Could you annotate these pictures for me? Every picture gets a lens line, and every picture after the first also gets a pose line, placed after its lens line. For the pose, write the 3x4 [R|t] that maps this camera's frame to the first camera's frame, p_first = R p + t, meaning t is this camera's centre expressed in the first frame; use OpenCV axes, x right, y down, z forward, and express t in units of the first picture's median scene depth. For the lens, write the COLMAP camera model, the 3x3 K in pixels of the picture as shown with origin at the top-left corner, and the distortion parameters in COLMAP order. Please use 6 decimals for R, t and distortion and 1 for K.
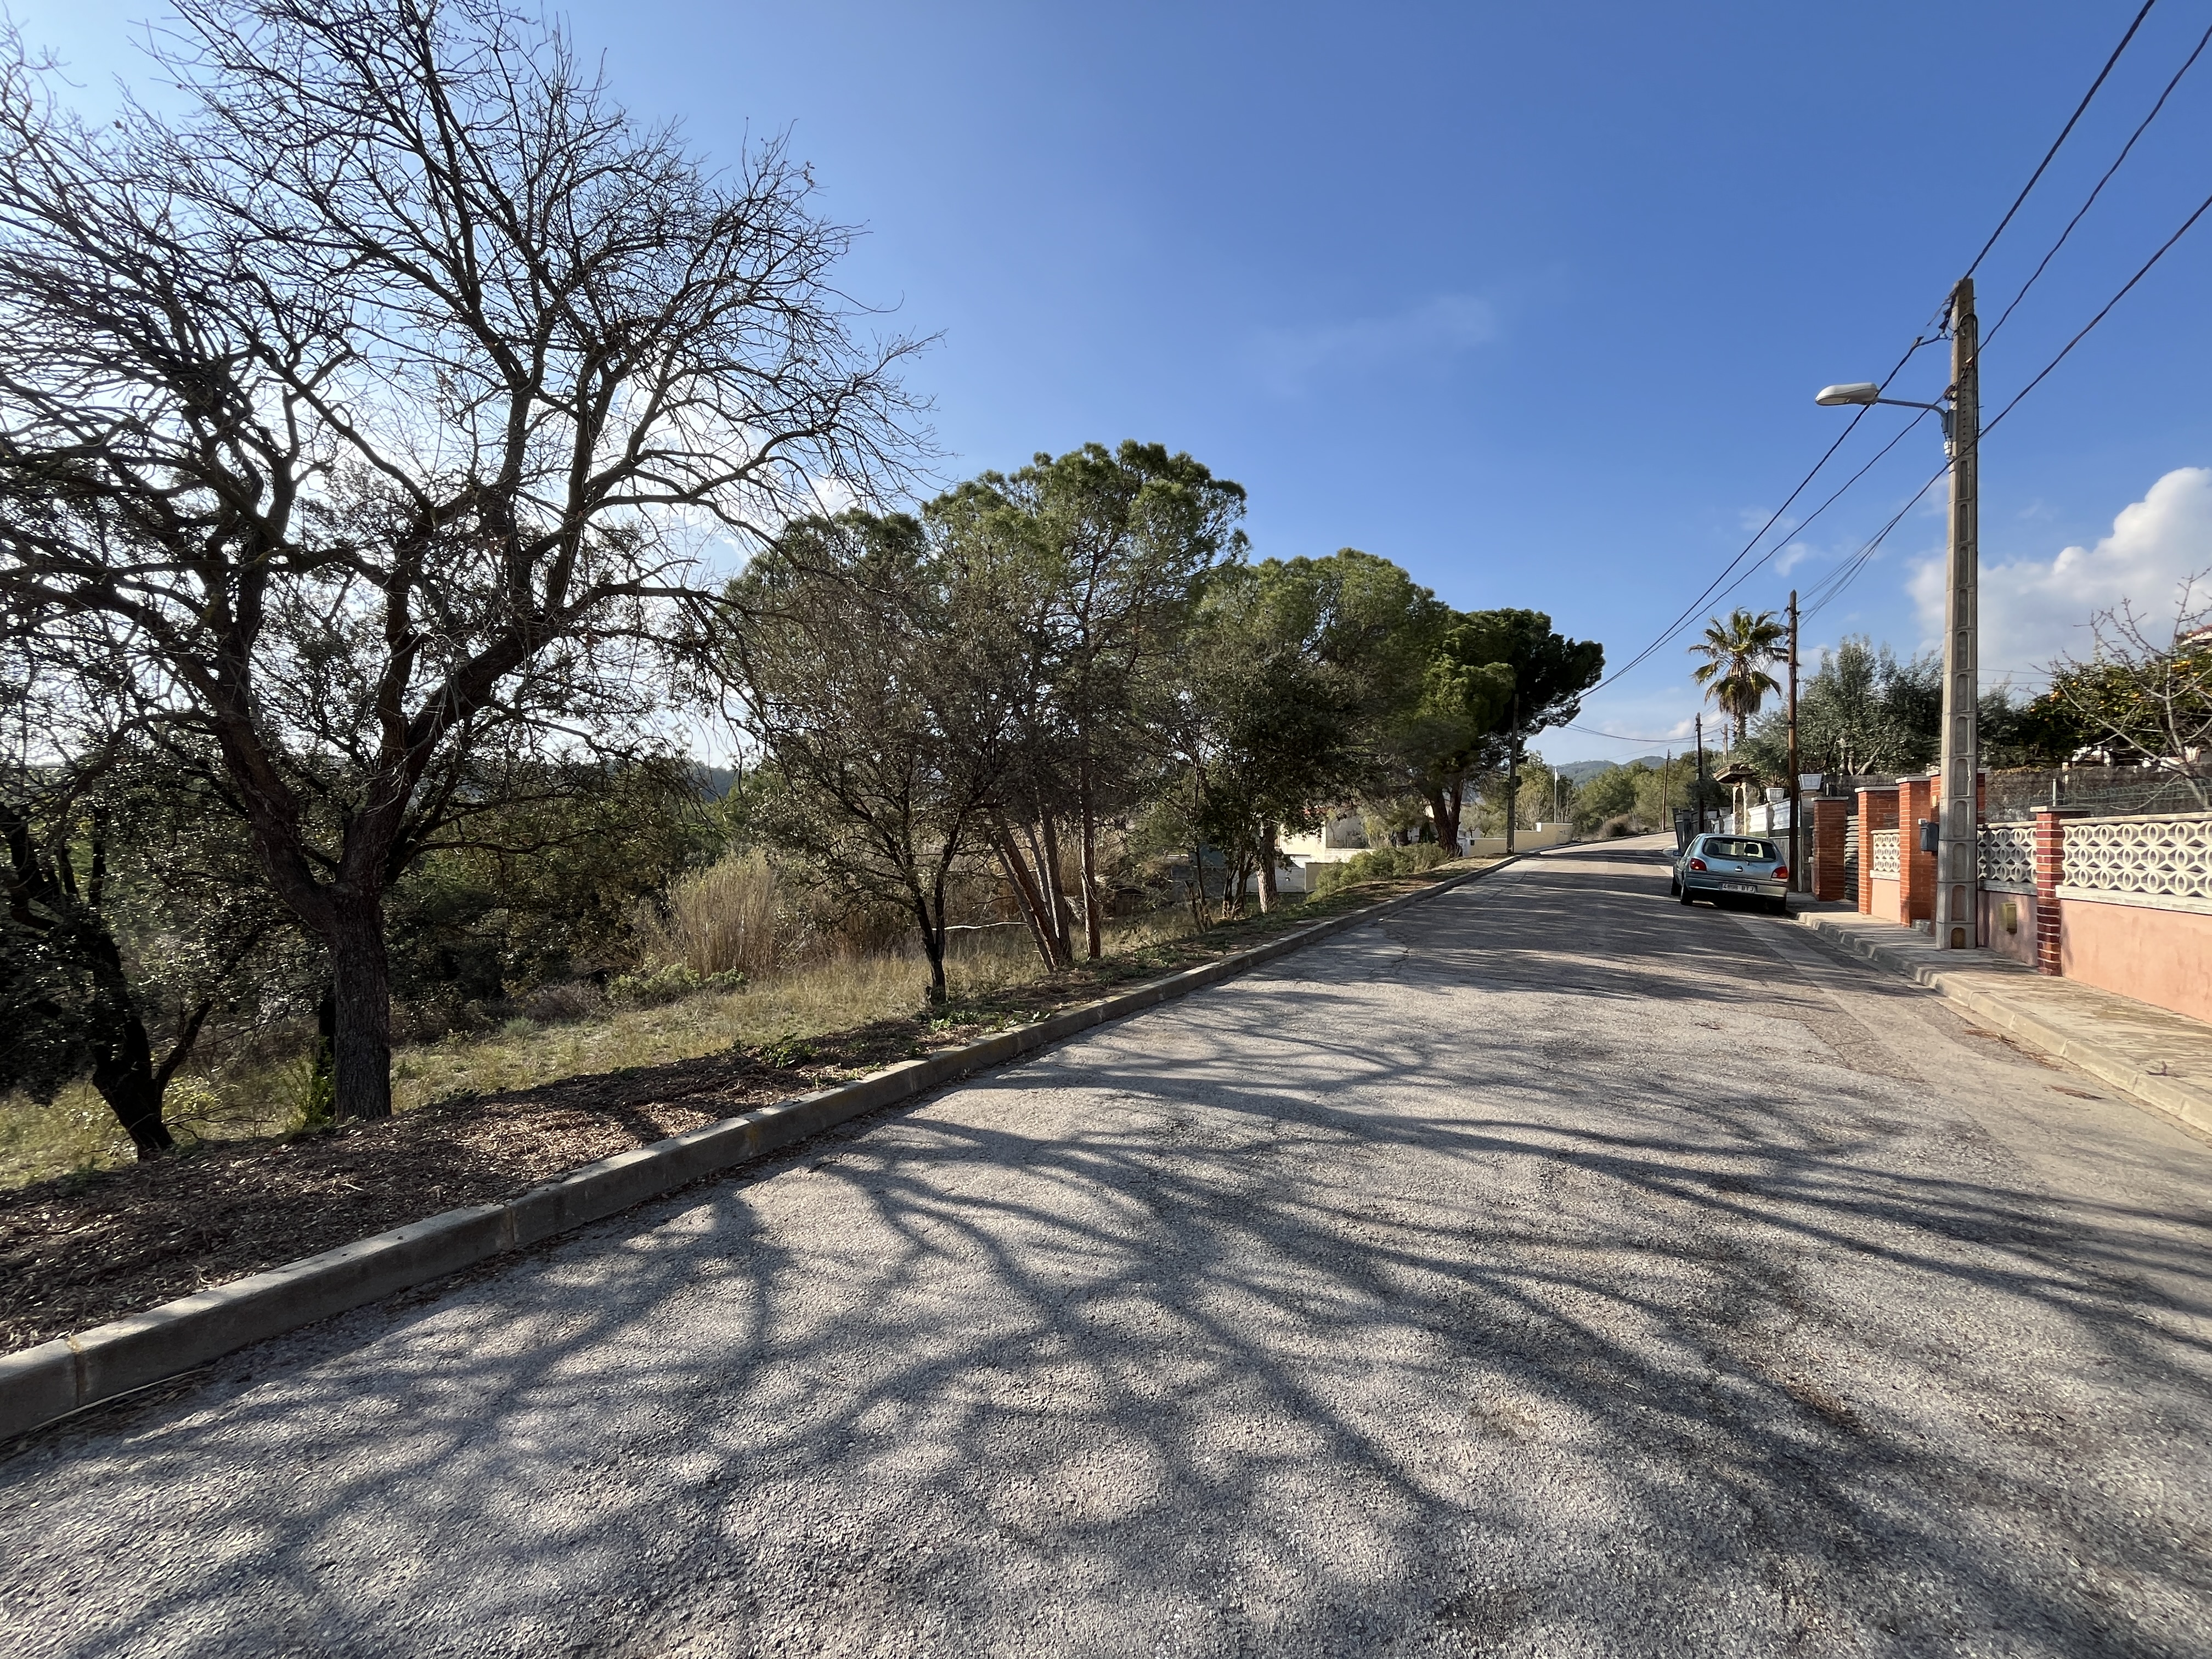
lens RADIAL K [[896.0, 0, 1101.7], [0, 896.0, 827.7], [0, 0, 1]] dist [-0.003561, 0.000029]
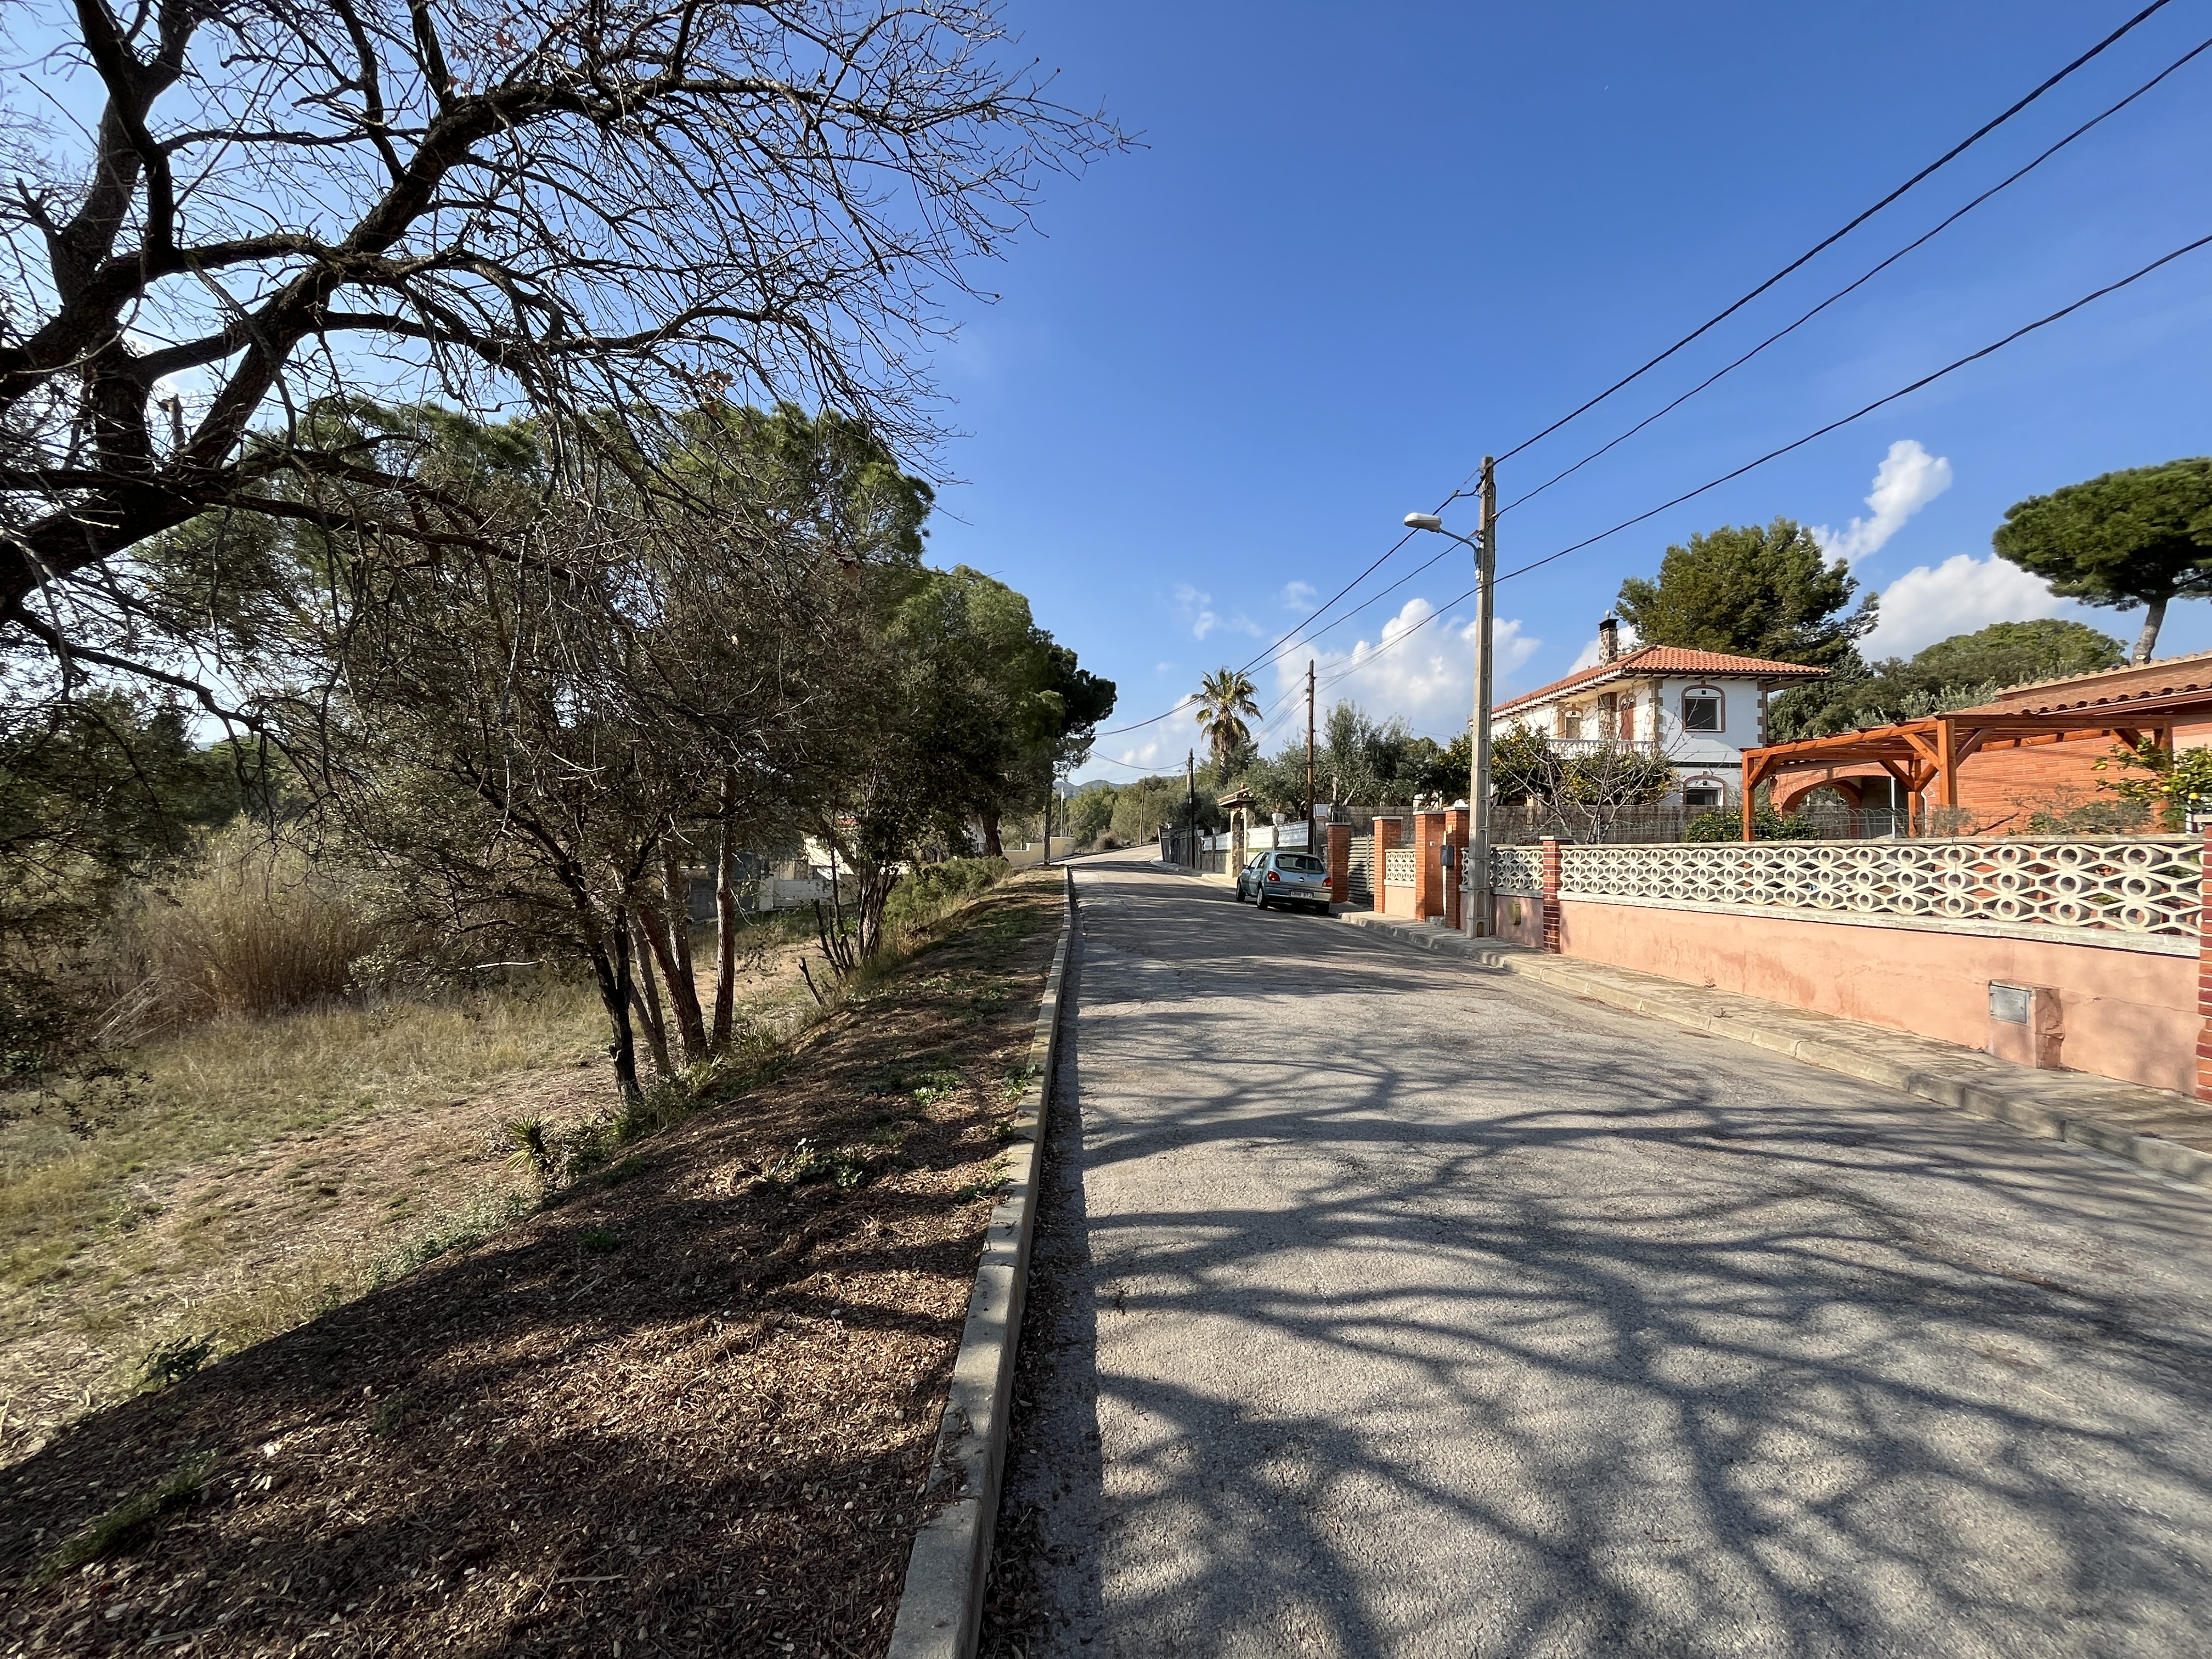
lens RADIAL K [[896.0, 0, 1112.9], [0, 896.0, 824.9], [0, 0, 1]] dist [-0.003561, 0.000029]
pose [[0.849281, 0.019543, 0.527579, -0.412840], [-0.011803, 0.999768, -0.018034, -0.010060], [-0.527809, 0.009089, 0.849315, 0.196497]]
